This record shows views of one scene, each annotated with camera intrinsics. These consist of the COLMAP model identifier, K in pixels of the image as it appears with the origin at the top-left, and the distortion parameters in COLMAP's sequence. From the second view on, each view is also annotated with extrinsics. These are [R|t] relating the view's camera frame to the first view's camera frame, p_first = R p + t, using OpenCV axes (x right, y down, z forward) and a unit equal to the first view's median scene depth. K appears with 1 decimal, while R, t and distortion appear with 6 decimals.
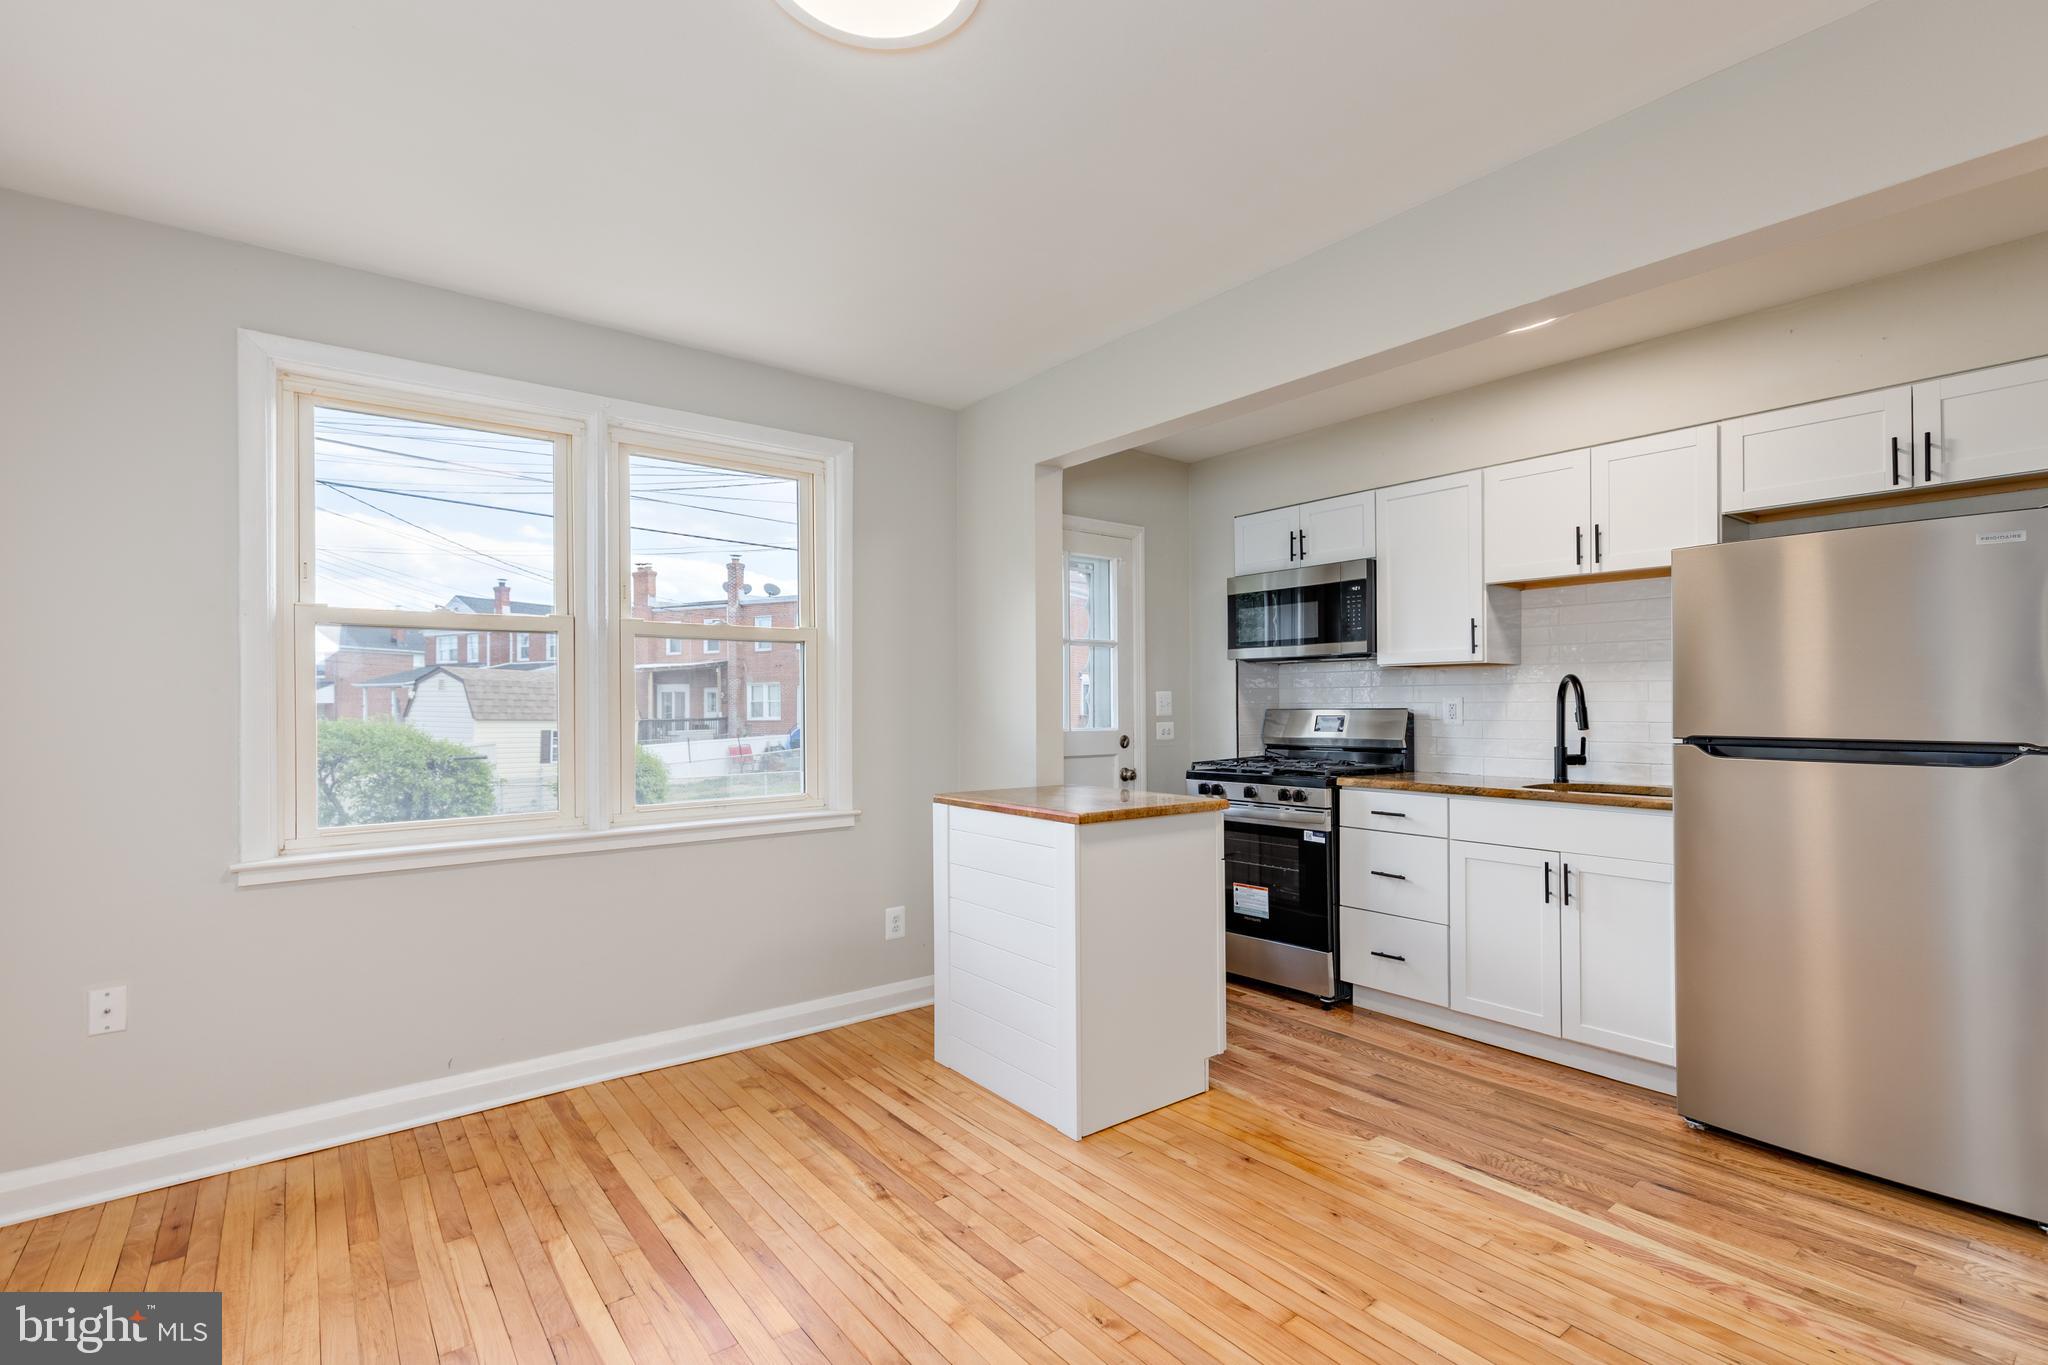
lens RADIAL K [[940.2, 0, 1023.3], [0, 940.2, 692.8], [0, 0, 1]] dist [0.009838, -0.000626]
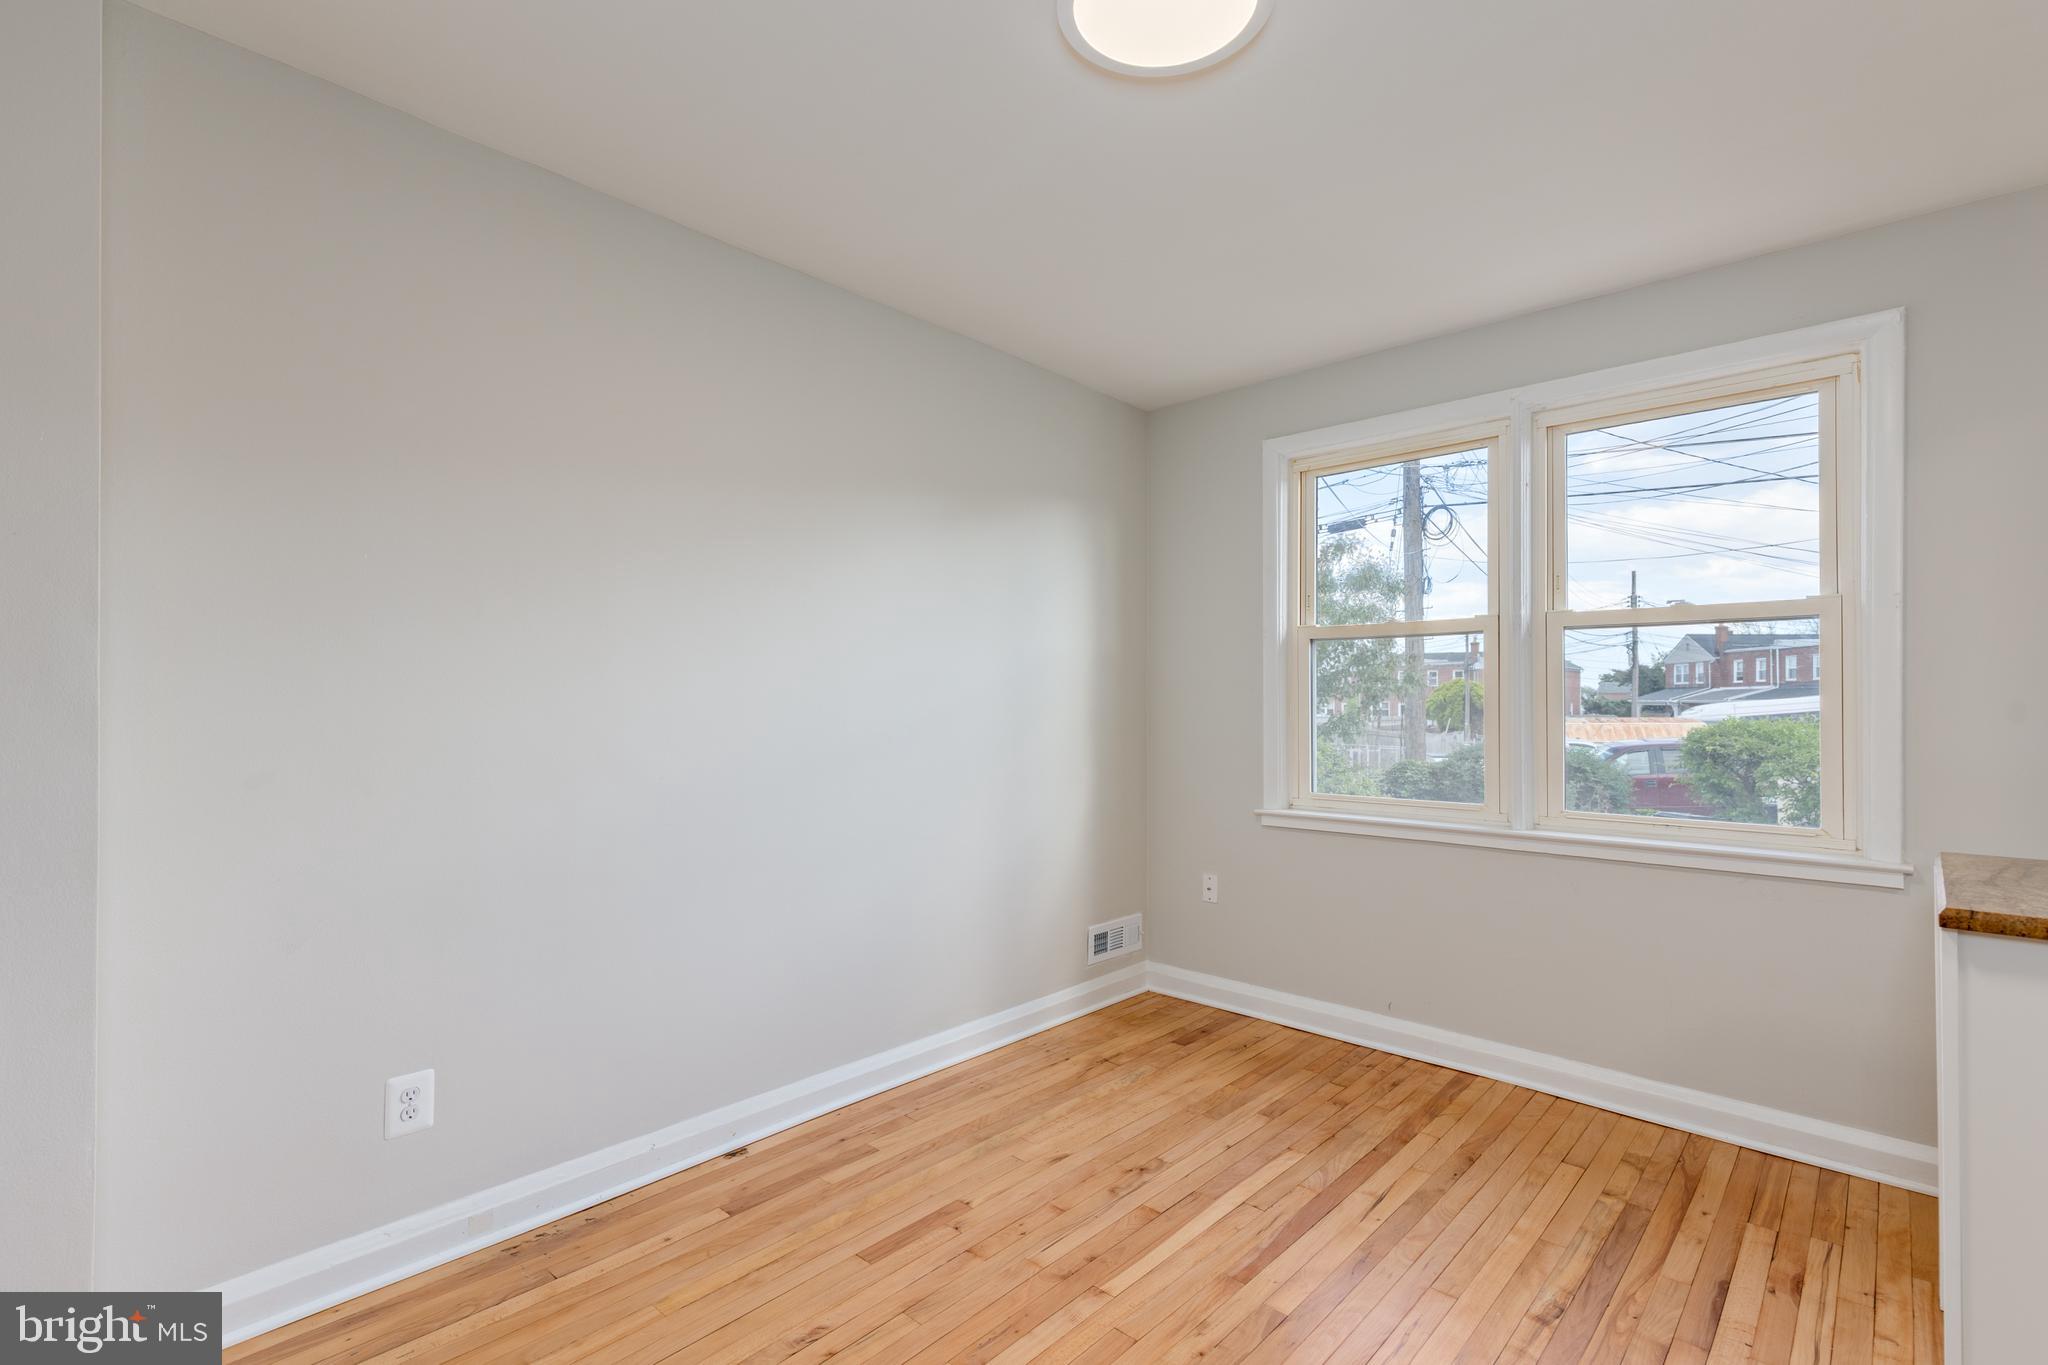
lens RADIAL K [[940.2, 0, 1041.3], [0, 940.2, 688.9], [0, 0, 1]] dist [0.009838, -0.000626]
pose [[0.163658, -0.008224, -0.986483, 0.286488], [0.007721, 0.999945, -0.007055, 0.001619], [0.986487, -0.006461, 0.163712, 0.227121]]
